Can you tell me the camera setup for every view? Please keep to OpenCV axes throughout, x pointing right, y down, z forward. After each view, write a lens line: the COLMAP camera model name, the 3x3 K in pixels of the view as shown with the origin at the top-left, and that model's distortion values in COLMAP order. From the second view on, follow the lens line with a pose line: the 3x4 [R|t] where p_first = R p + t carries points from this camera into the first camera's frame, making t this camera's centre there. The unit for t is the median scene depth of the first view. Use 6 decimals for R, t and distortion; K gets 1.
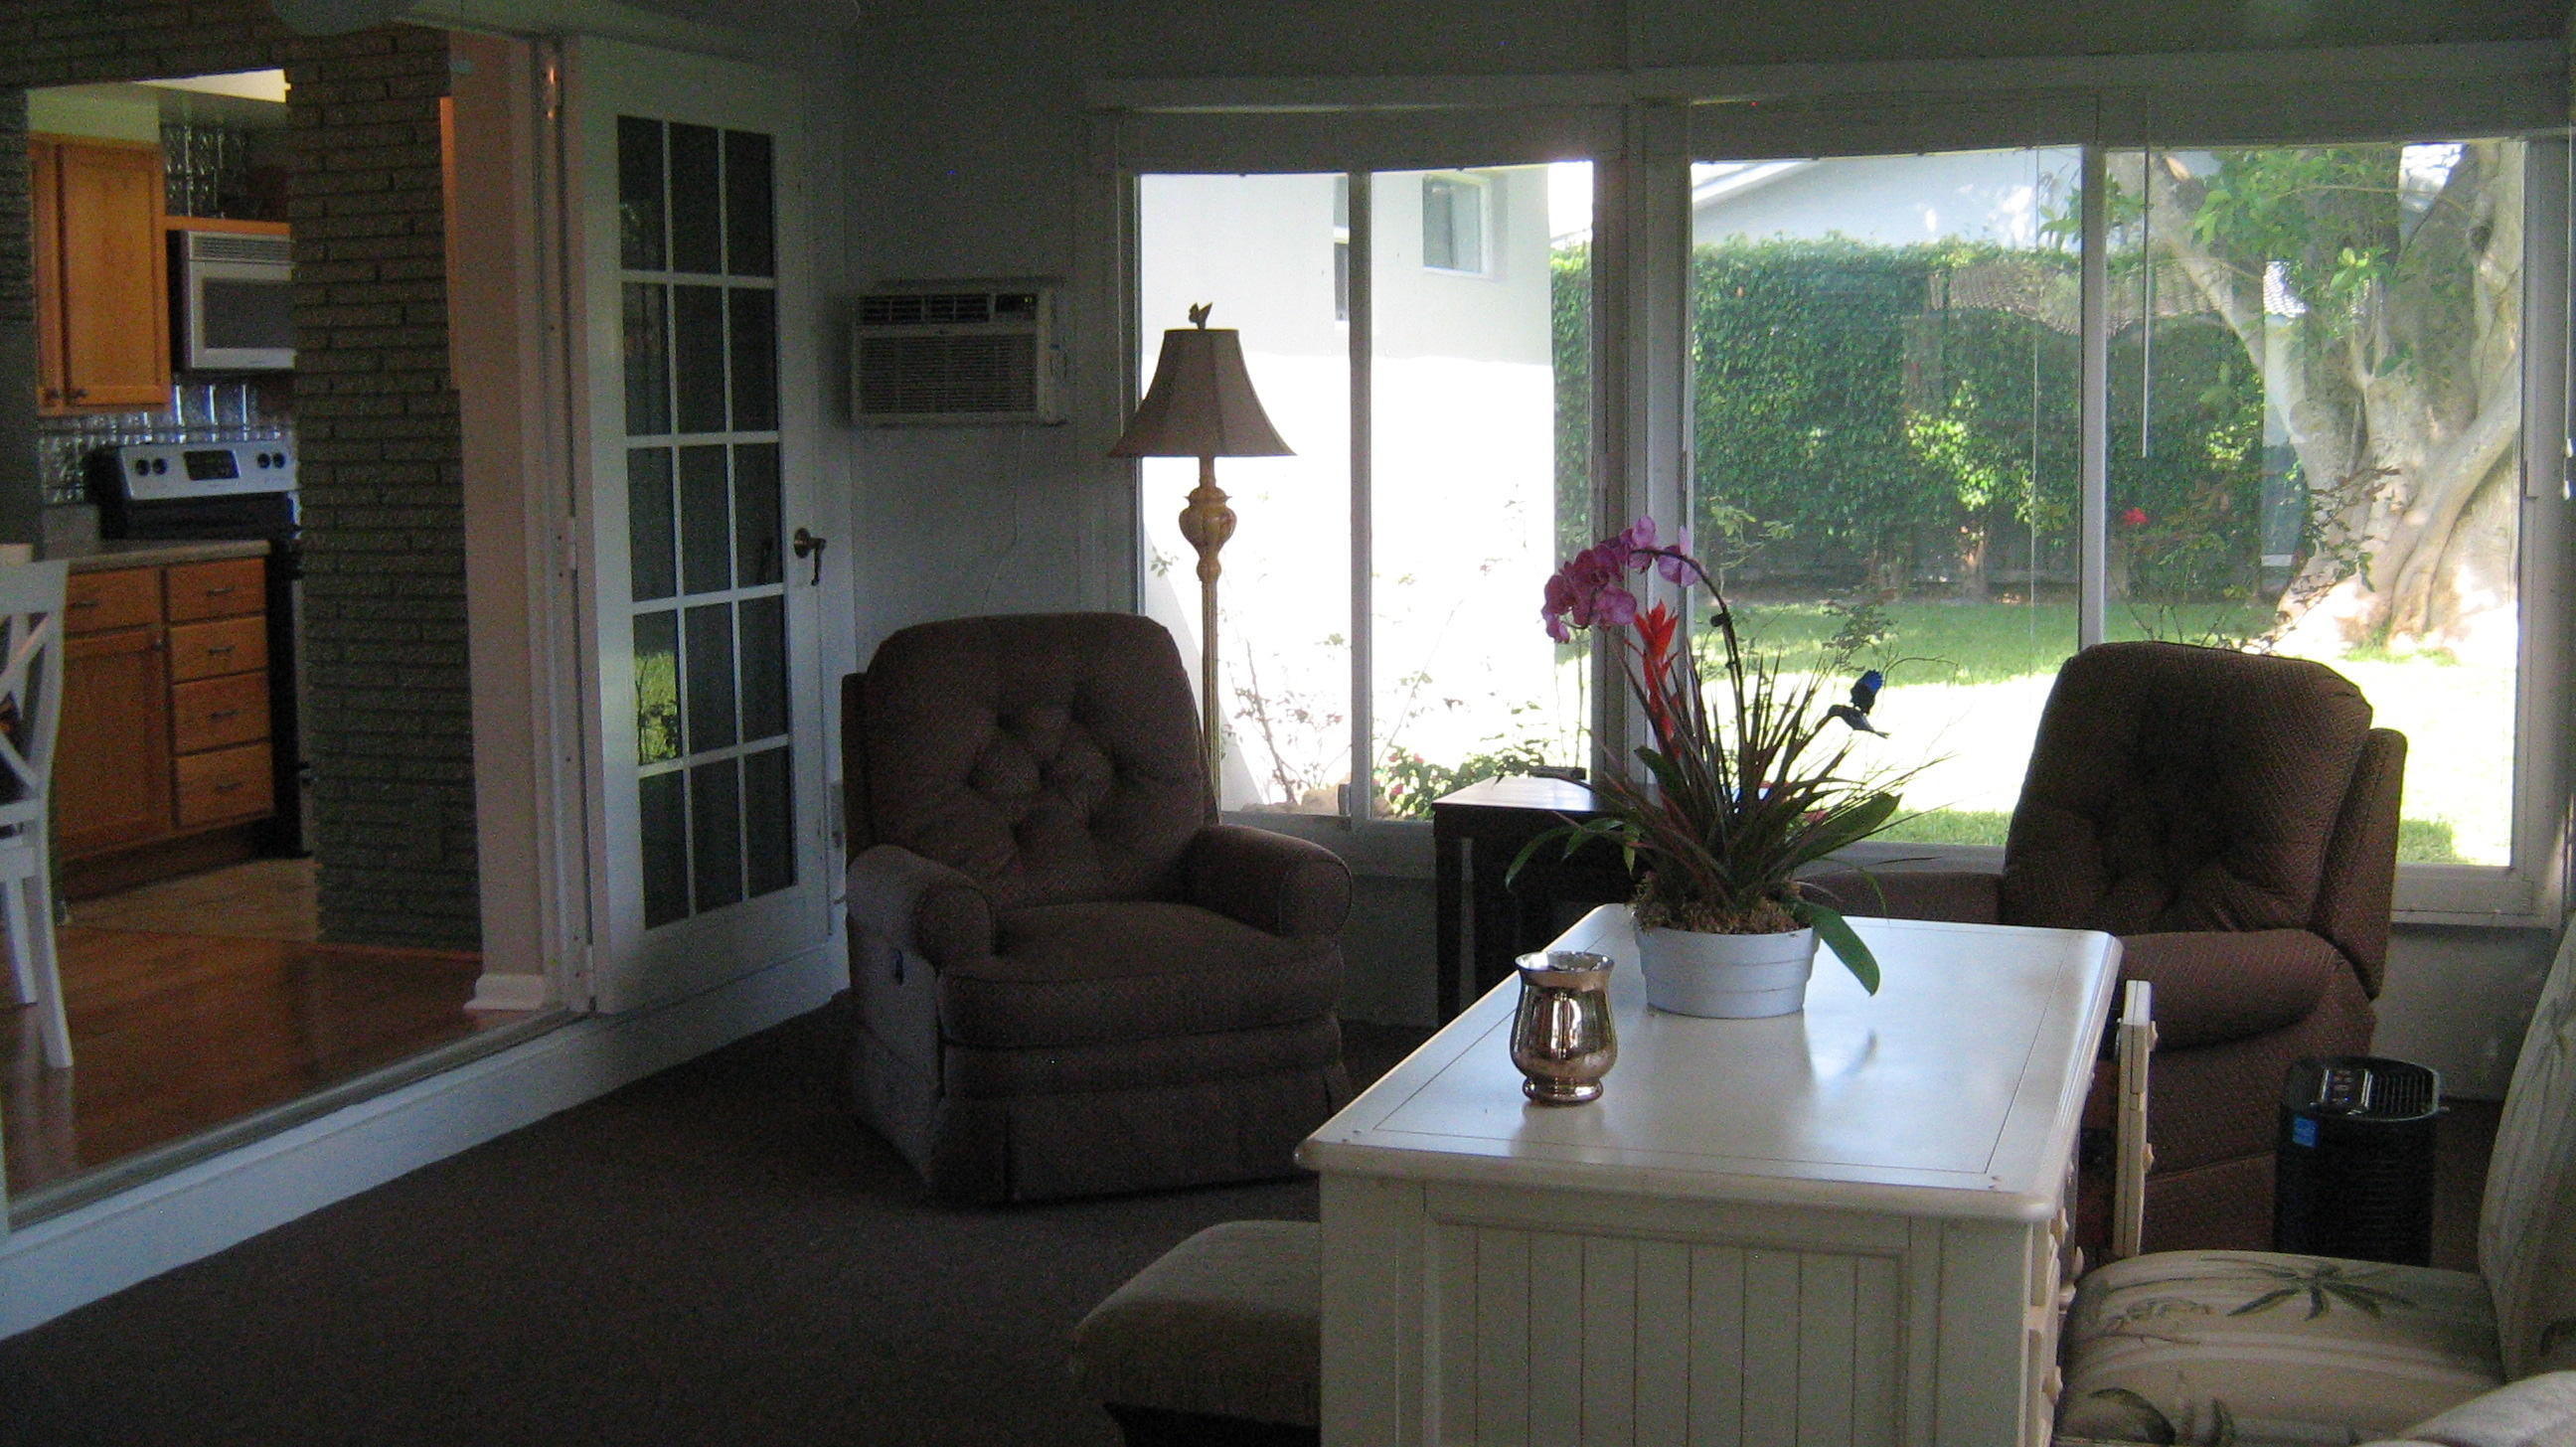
lens RADIAL K [[2956.0, 0, 1288.9], [0, 2956.0, 670.8], [0, 0, 1]] dist [-0.129872, 0.061392]
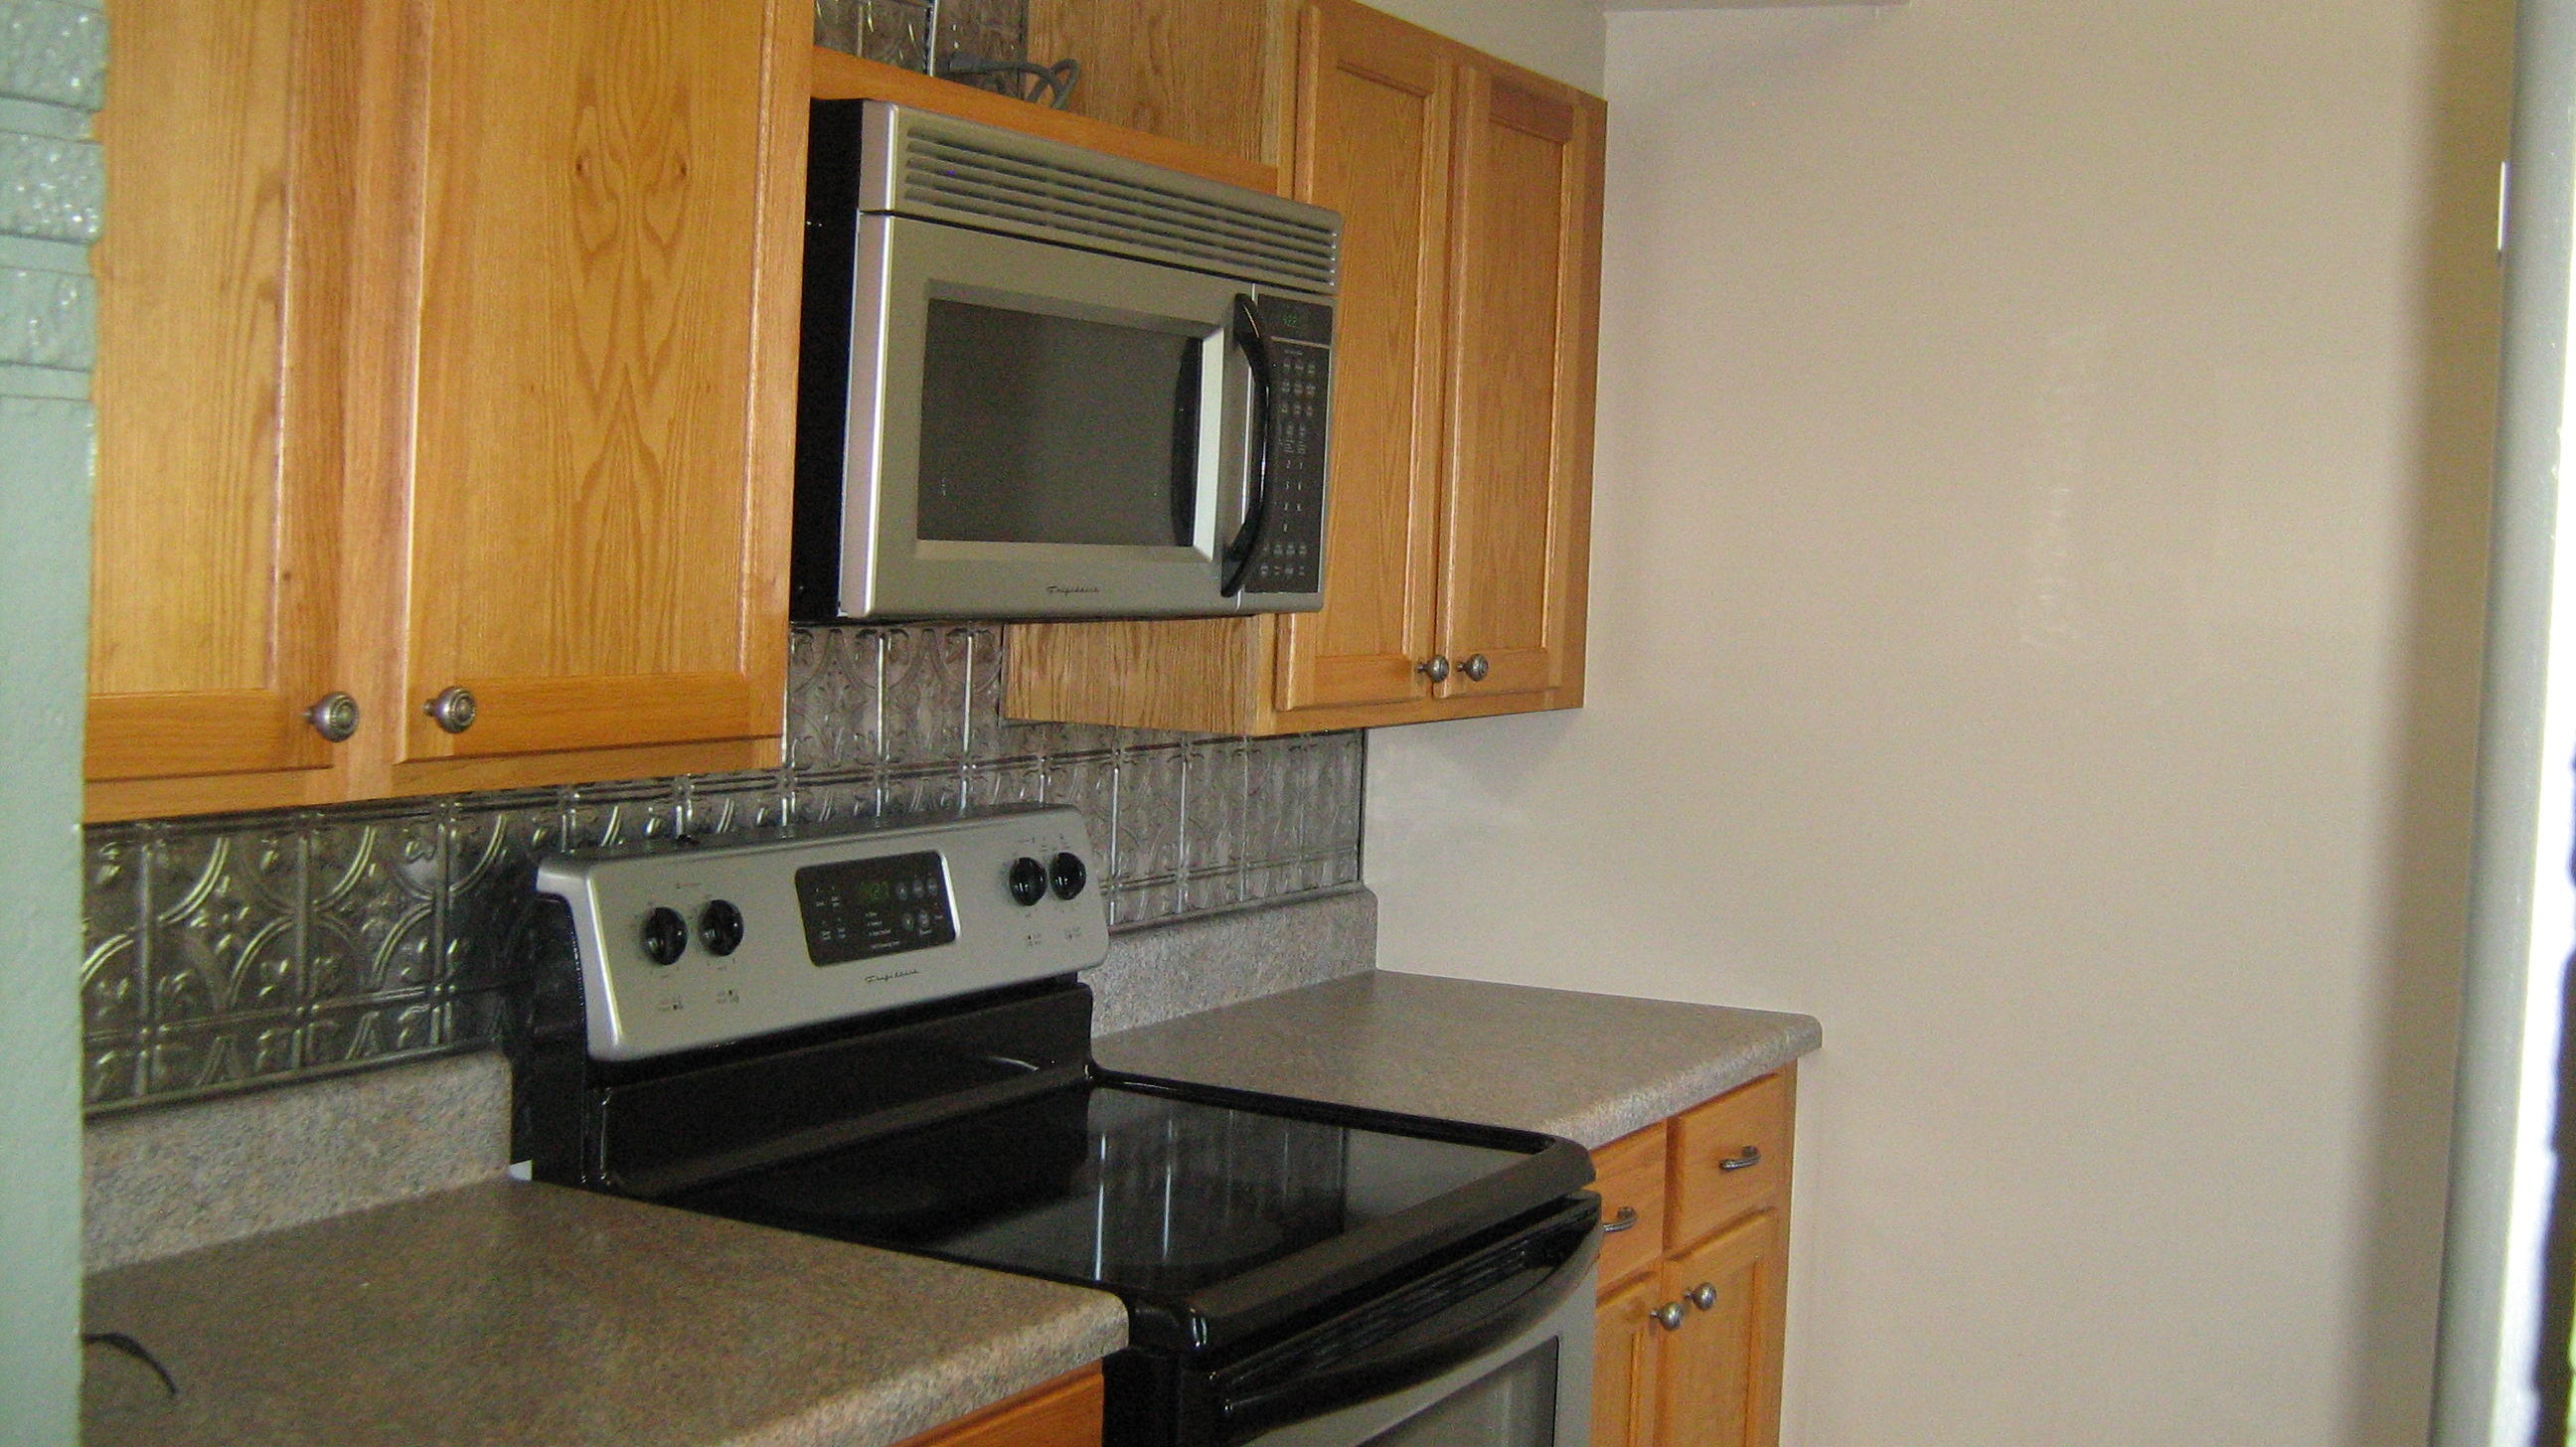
lens RADIAL K [[2956.0, 0, 1288.9], [0, 2956.0, 670.8], [0, 0, 1]] dist [-0.129872, 0.061392]
pose [[0.985454, 0.048095, -0.162996, -0.275381], [-0.056883, 0.997144, -0.049678, -0.082448], [0.160141, 0.058227, 0.985375, 0.689351]]
